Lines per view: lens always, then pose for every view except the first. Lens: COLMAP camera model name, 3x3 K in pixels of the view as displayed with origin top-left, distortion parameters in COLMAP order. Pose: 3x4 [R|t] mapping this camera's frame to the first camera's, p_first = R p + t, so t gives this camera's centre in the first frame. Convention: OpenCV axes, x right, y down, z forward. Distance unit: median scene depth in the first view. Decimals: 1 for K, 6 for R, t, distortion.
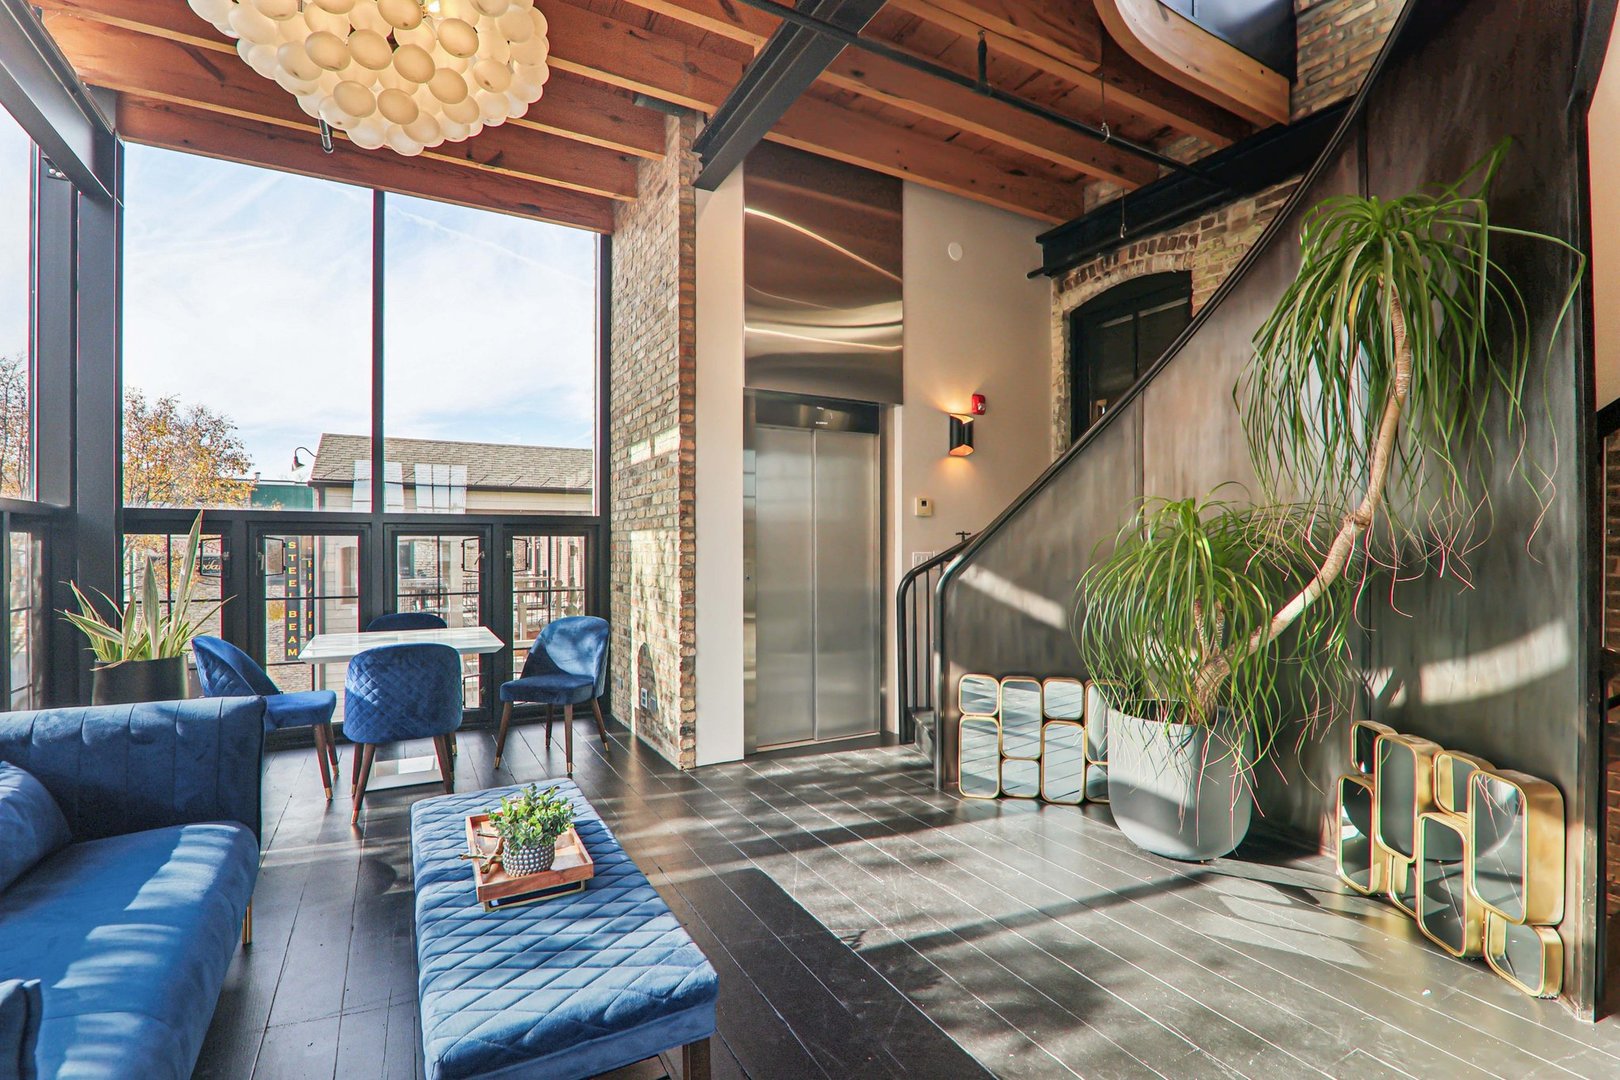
lens RADIAL K [[746.5, 0, 818.0], [0, 746.5, 546.4], [0, 0, 1]] dist [-0.024574, 0.002929]
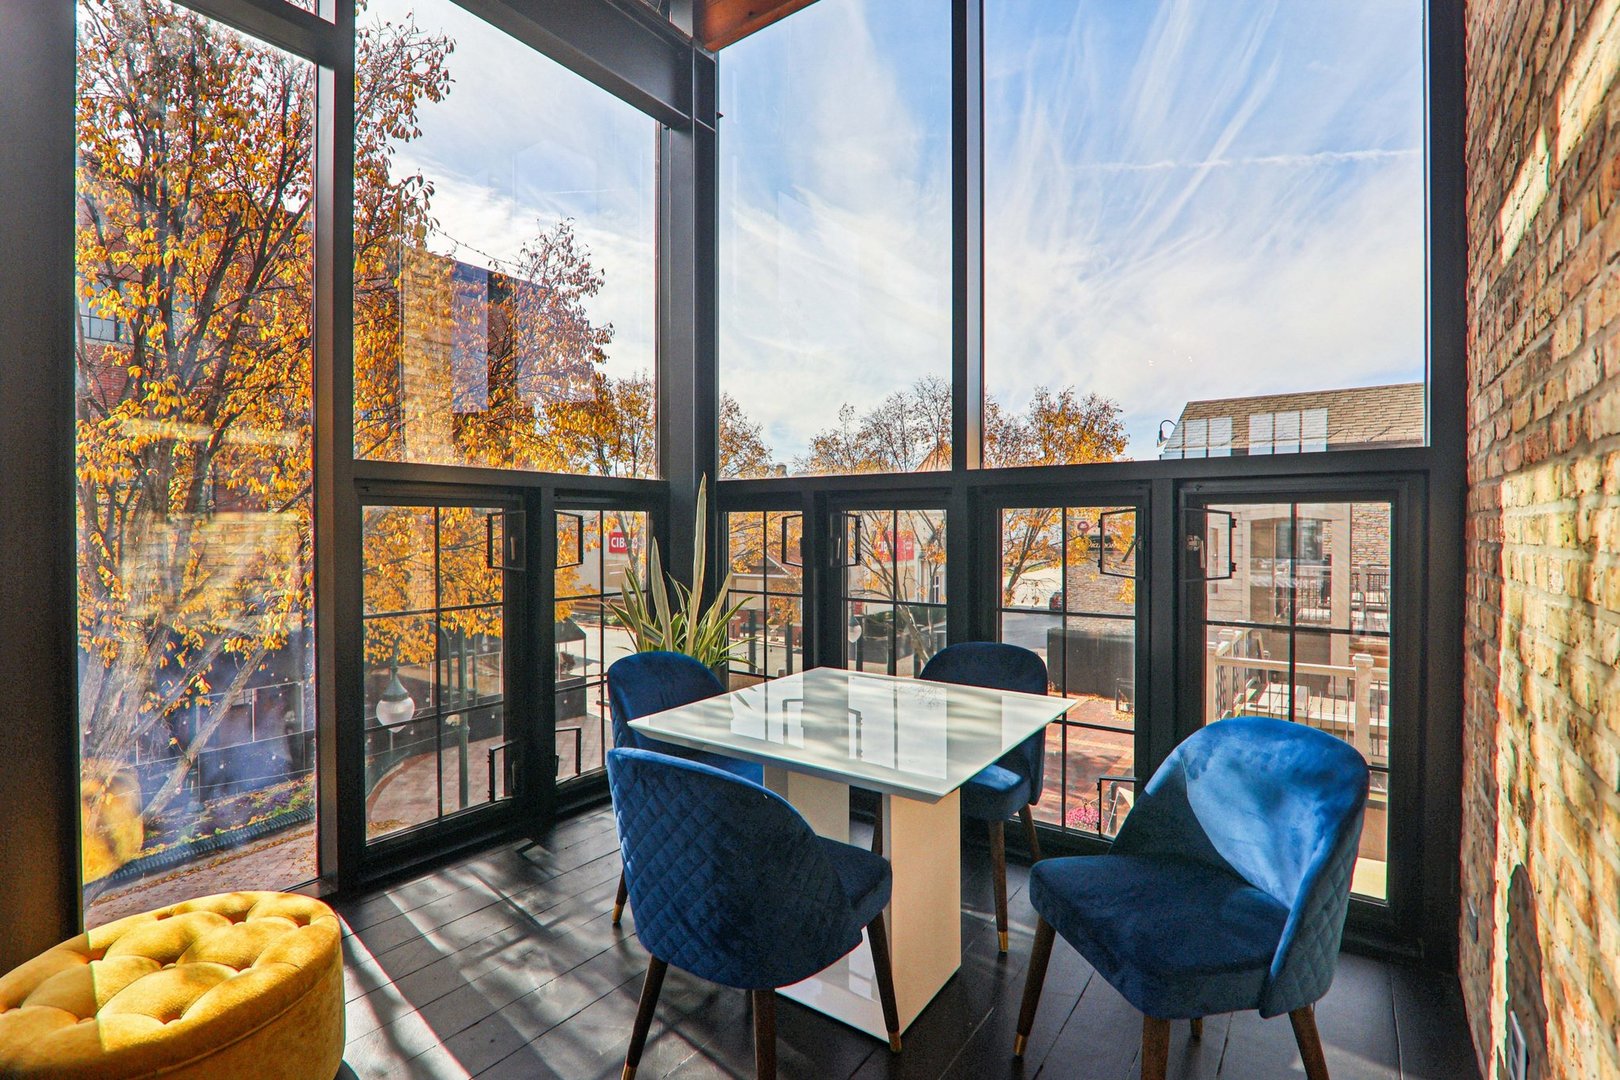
lens RADIAL K [[746.5, 0, 802.1], [0, 746.5, 534.9], [0, 0, 1]] dist [-0.024574, 0.002929]
pose [[0.412004, 0.010039, -0.911127, -0.098117], [0.001260, 0.999932, 0.011587, -0.000344], [0.911181, -0.005922, 0.411964, 0.651944]]
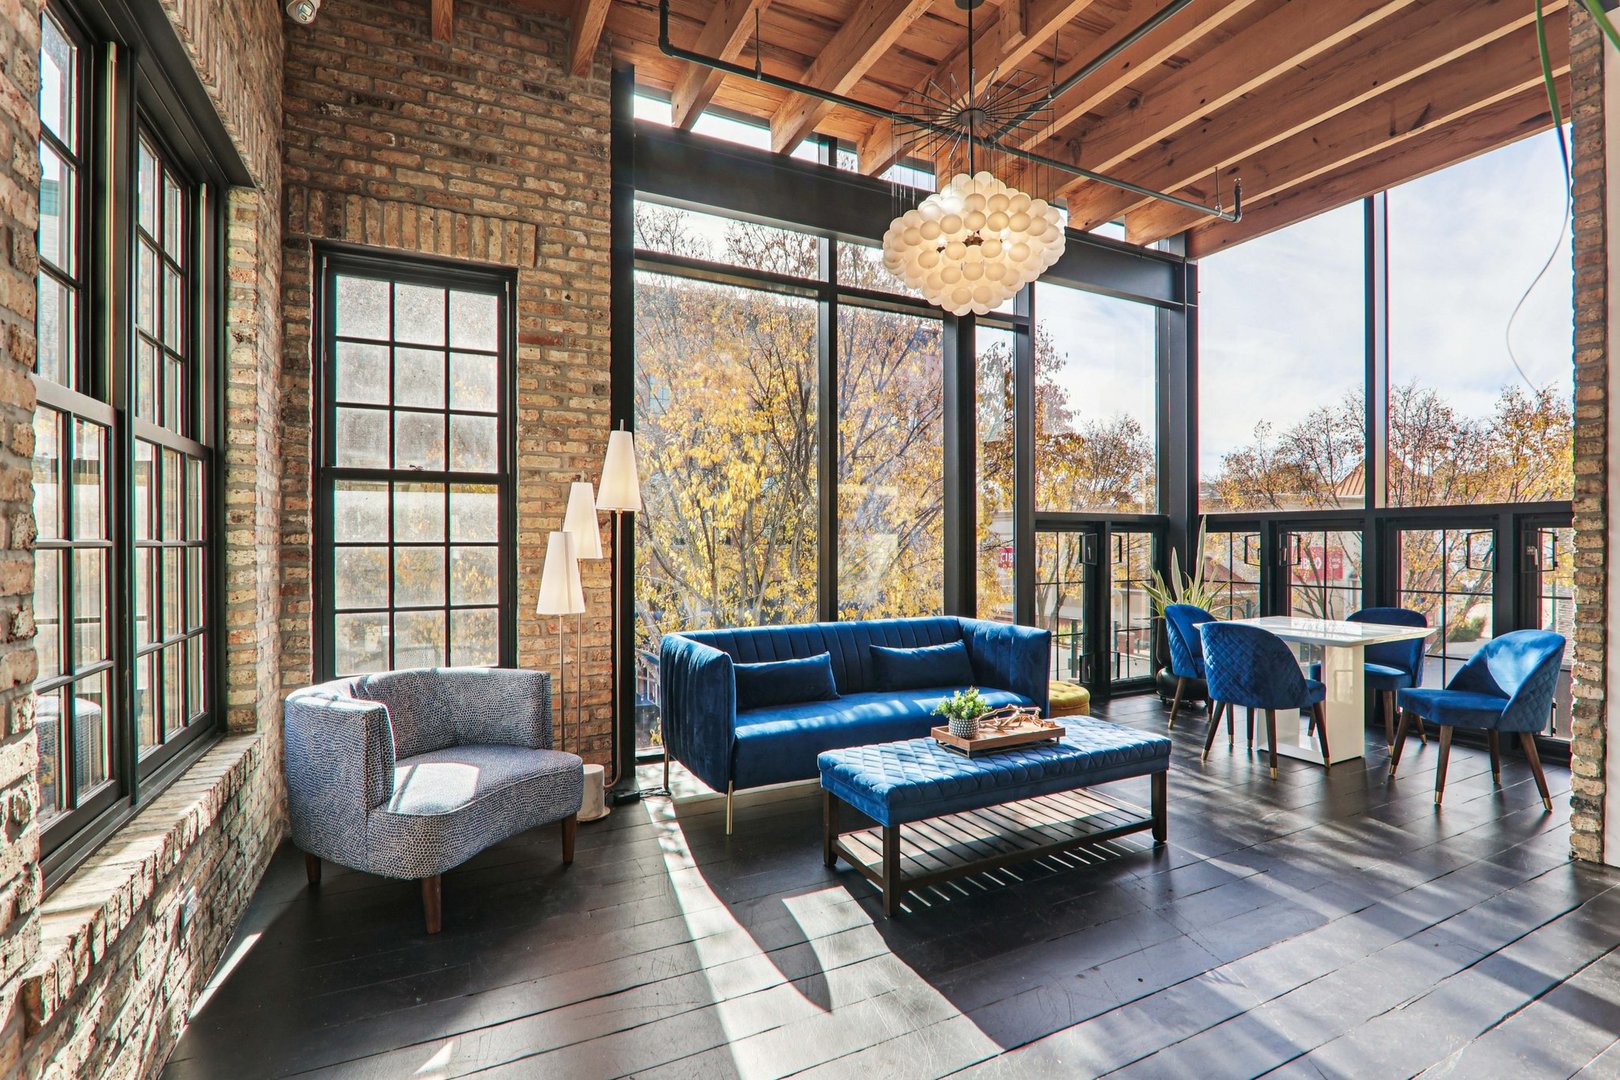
lens RADIAL K [[746.5, 0, 818.3], [0, 746.5, 546.6], [0, 0, 1]] dist [-0.024574, 0.002929]
pose [[-0.045597, 0.004180, -0.998951, 0.487007], [0.004022, 0.999984, 0.004001, 0.000446], [0.998952, -0.003835, -0.045613, 0.282347]]
